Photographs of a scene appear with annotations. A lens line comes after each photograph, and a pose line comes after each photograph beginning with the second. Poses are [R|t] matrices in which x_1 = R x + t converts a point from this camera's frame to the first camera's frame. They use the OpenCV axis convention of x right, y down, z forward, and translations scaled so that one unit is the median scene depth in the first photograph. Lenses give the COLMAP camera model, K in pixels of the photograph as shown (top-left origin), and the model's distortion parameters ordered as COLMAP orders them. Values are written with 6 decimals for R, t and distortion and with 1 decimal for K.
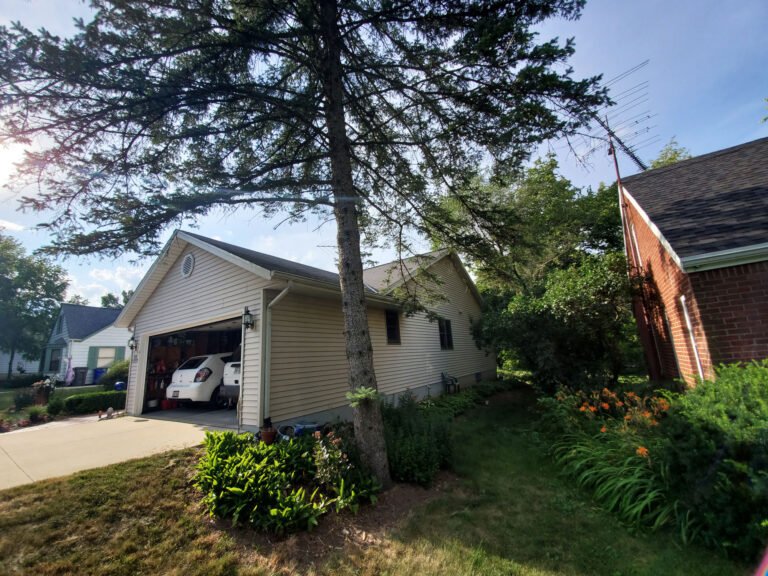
lens RADIAL K [[308.4, 0, 384.0], [0, 308.4, 288.0], [0, 0, 1]] dist [-0.015821, -0.000013]
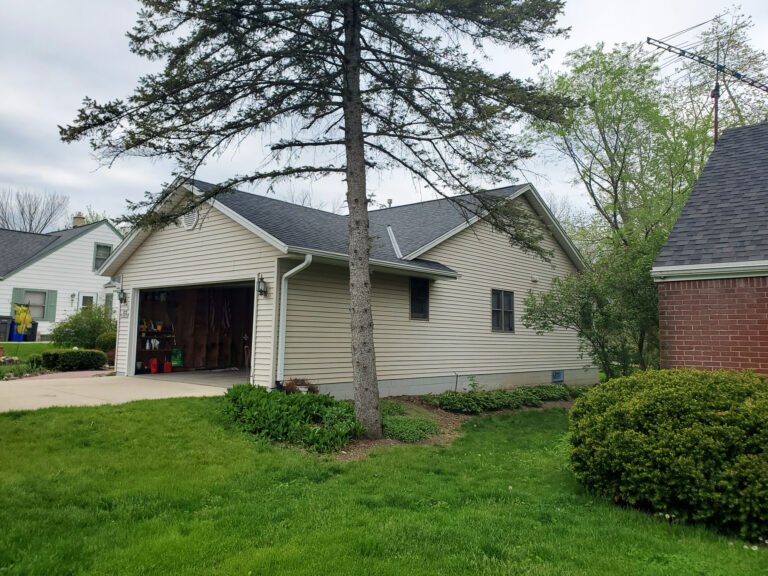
lens RADIAL K [[591.1, 0, 384.0], [0, 591.1, 288.0], [0, 0, 1]] dist [0.052059, -0.000047]
pose [[0.989470, 0.072920, -0.125026, 0.208384], [-0.054064, 0.987497, 0.148079, -0.208001], [0.134260, -0.139760, 0.981041, -0.888376]]
